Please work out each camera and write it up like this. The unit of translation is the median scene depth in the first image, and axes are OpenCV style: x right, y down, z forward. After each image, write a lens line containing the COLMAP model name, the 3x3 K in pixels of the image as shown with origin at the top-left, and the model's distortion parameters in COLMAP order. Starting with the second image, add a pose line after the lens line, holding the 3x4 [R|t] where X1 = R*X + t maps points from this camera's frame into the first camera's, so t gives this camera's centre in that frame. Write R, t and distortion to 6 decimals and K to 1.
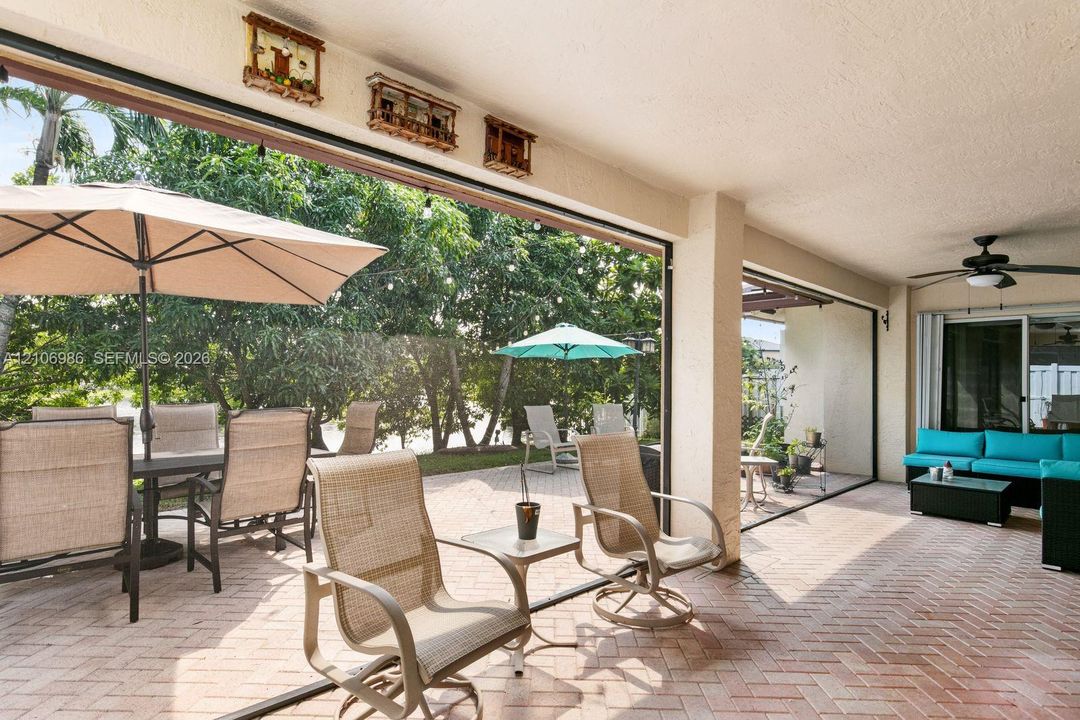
lens RADIAL K [[537.2, 0, 538.7], [0, 537.2, 366.5], [0, 0, 1]] dist [0.000965, 0.000260]
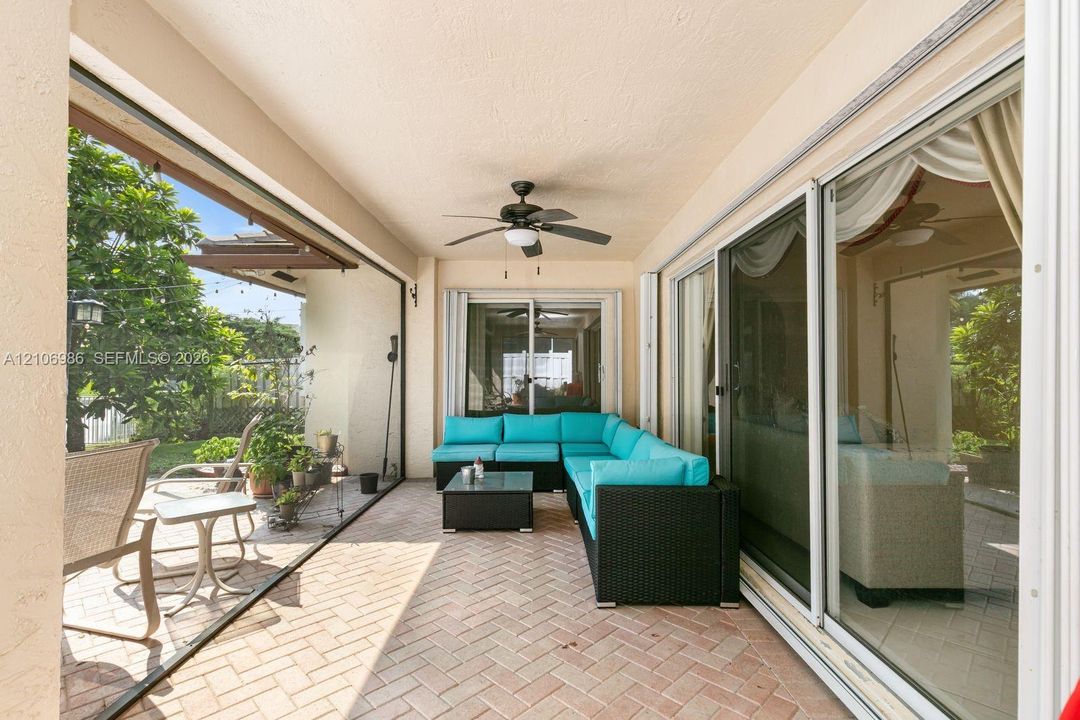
lens RADIAL K [[489.9, 0, 540.6], [0, 489.9, 373.0], [0, 0, 1]] dist [-0.000922, -0.000527]
pose [[0.673303, -0.017469, 0.739161, 0.222658], [-0.010795, 0.999382, 0.033452, 0.014211], [-0.739288, -0.030502, 0.672698, 0.354900]]
